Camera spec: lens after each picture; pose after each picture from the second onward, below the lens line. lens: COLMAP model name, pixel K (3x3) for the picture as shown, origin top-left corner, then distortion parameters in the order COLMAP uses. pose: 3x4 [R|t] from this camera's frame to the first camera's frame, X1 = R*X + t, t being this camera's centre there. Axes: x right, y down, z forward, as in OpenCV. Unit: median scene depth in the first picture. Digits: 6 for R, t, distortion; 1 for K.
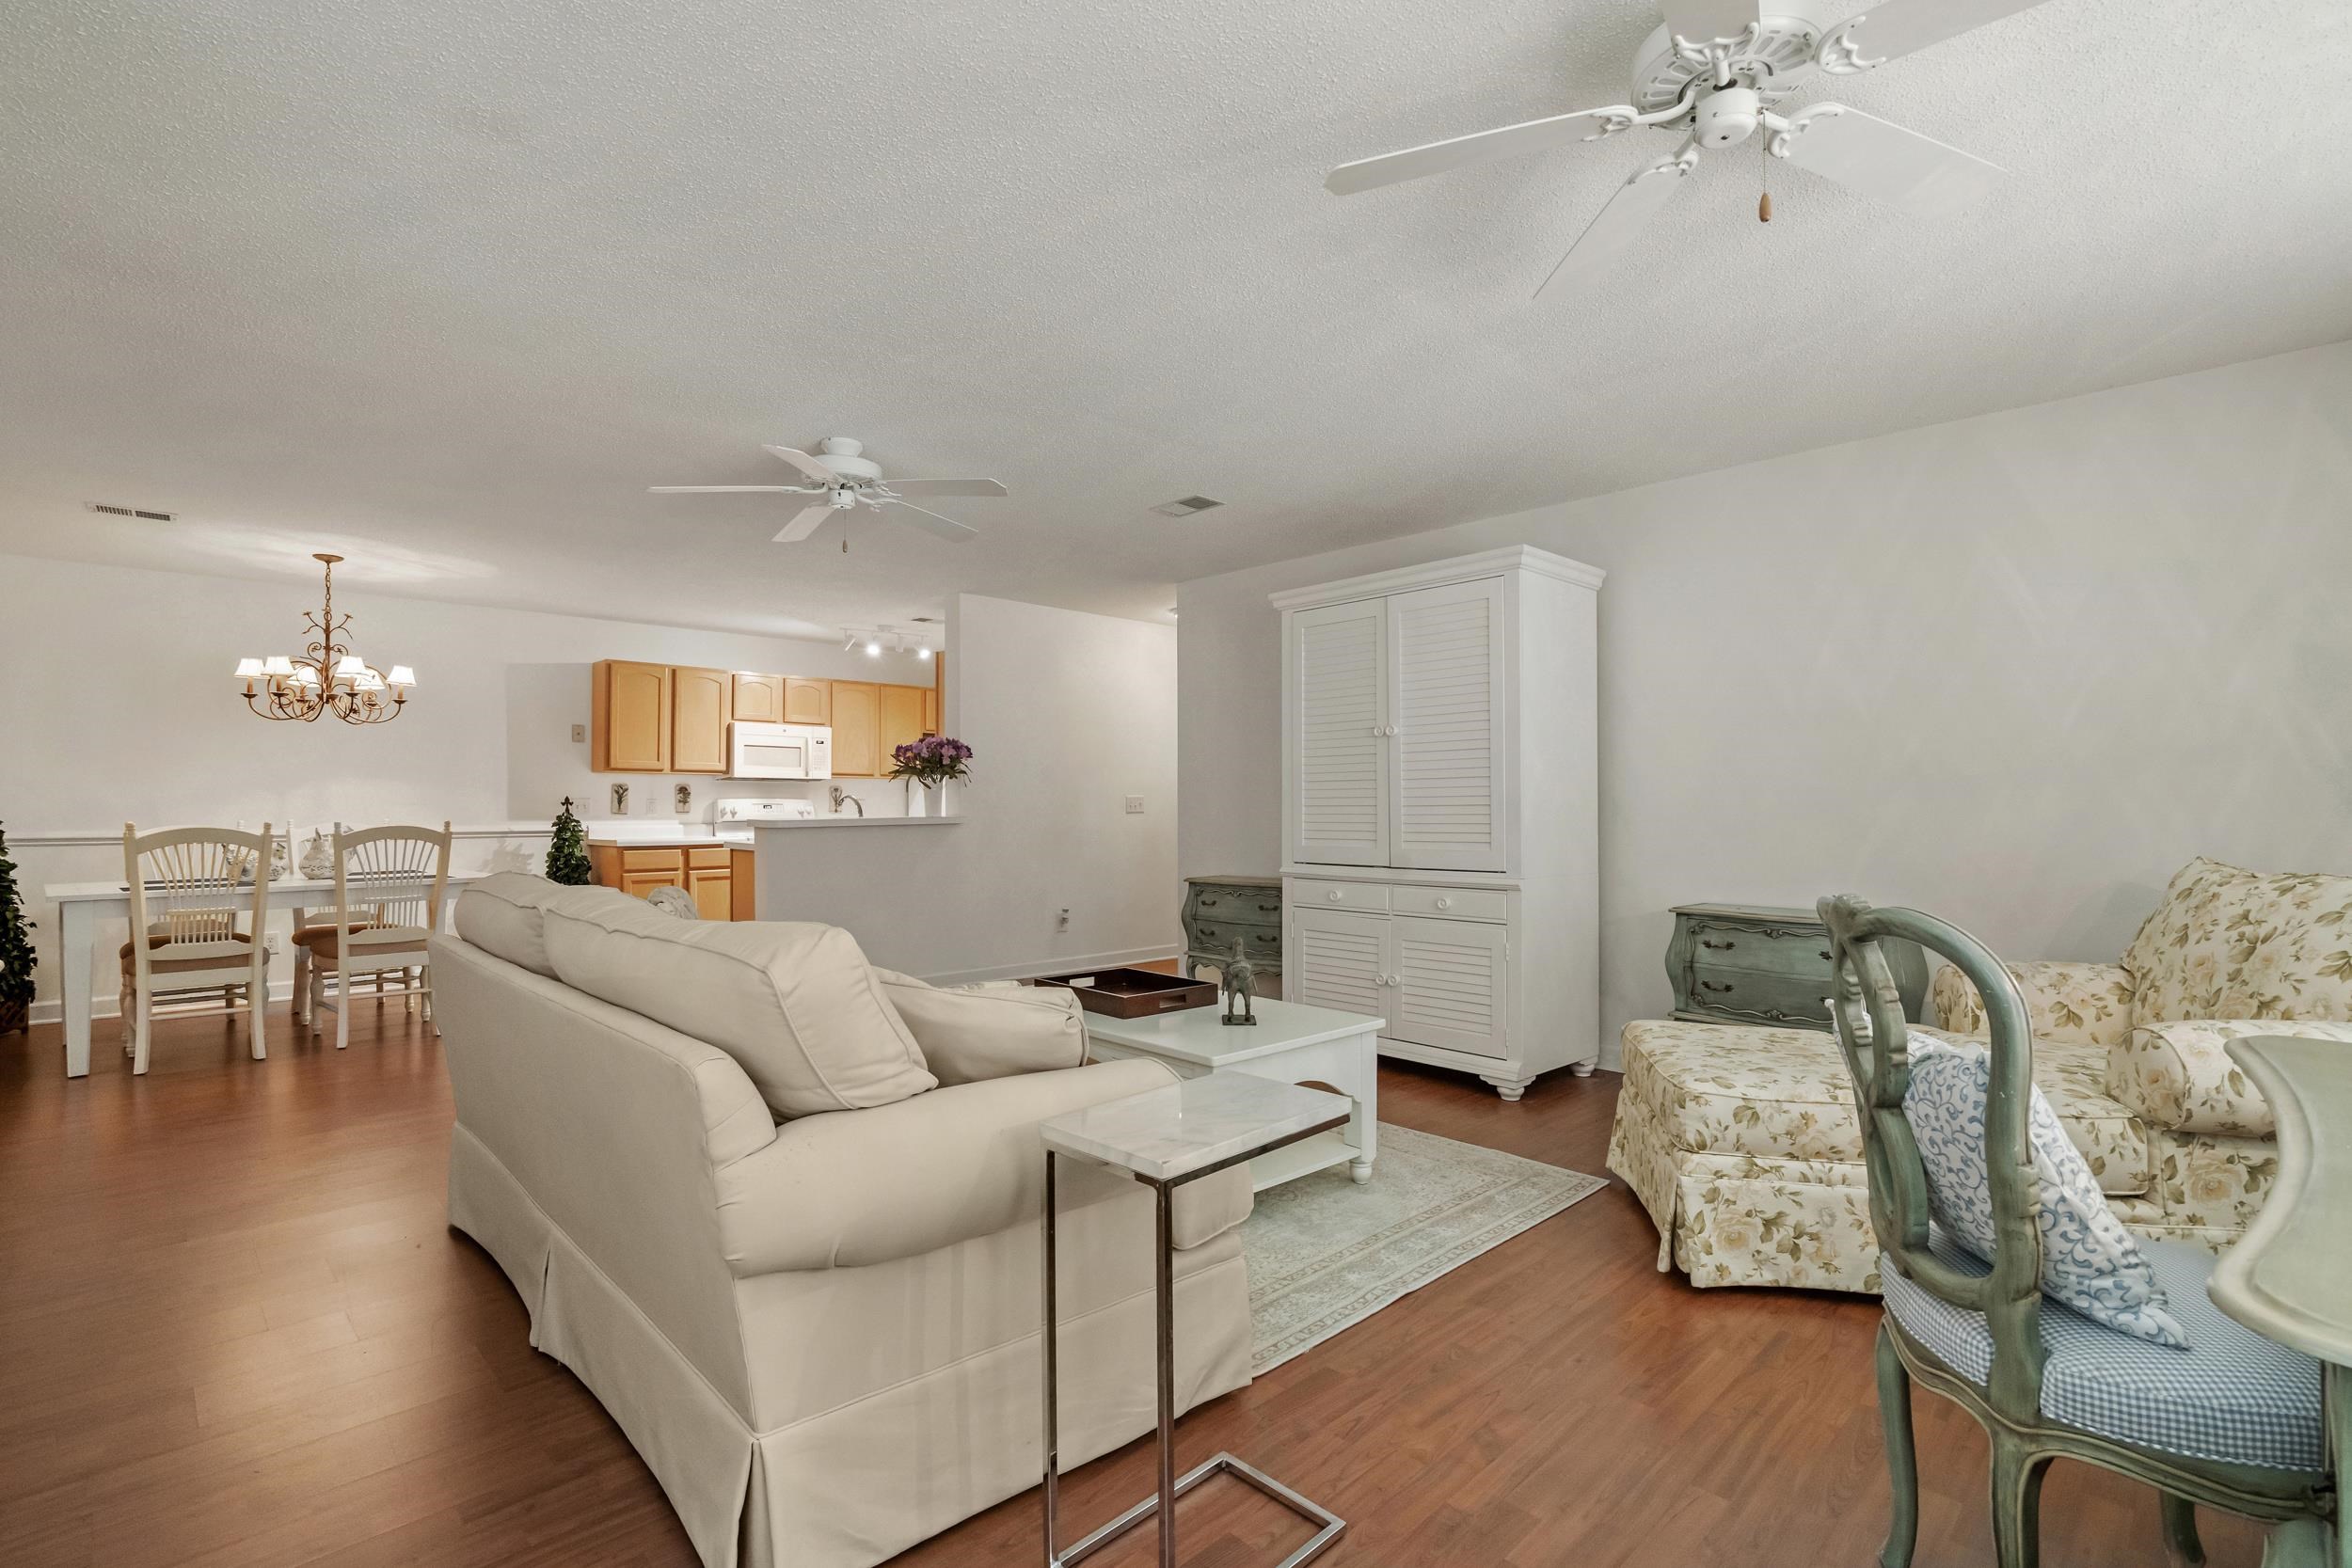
lens RADIAL K [[1072.6, 0, 1174.0], [0, 1072.6, 805.7], [0, 0, 1]] dist [0.000457, -0.000181]
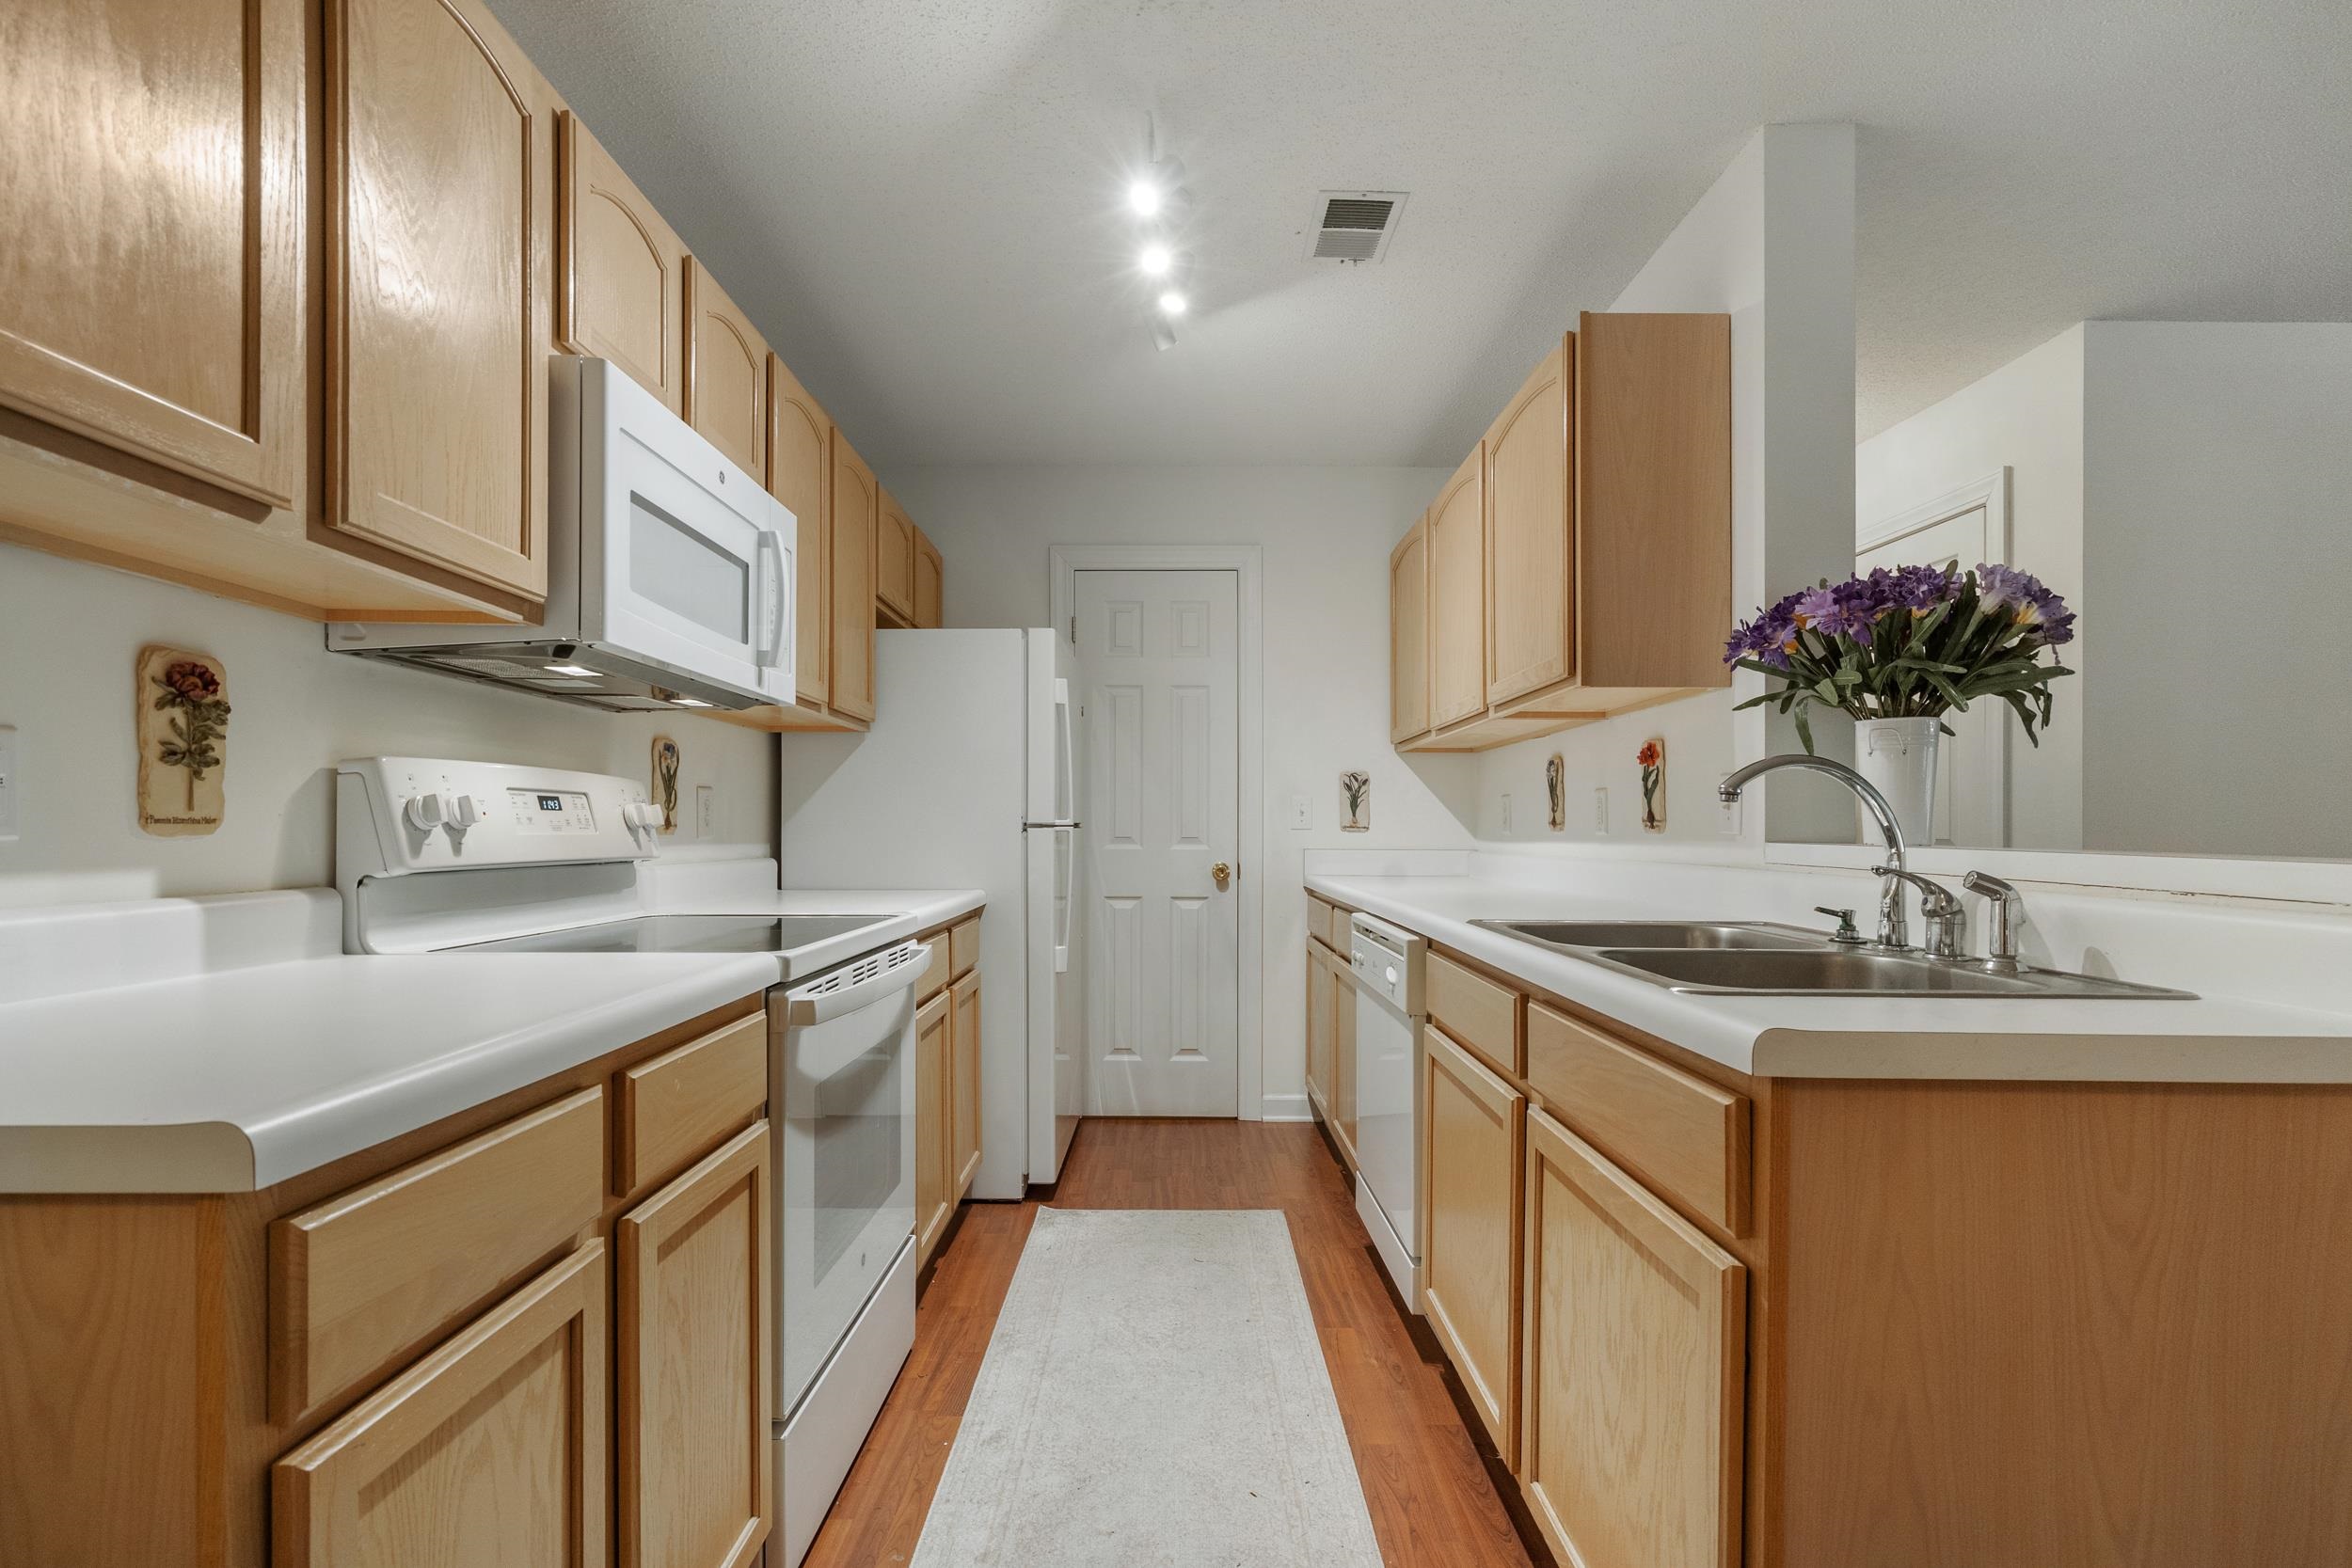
lens RADIAL K [[1063.8, 0, 1175.2], [0, 1063.8, 829.0], [0, 0, 1]] dist [0.000816, 0.000033]
pose [[0.691980, 0.006543, 0.721887, -0.465747], [-0.010068, 0.999949, 0.000588, 0.005631], [-0.721847, -0.007675, 0.692010, 0.775343]]
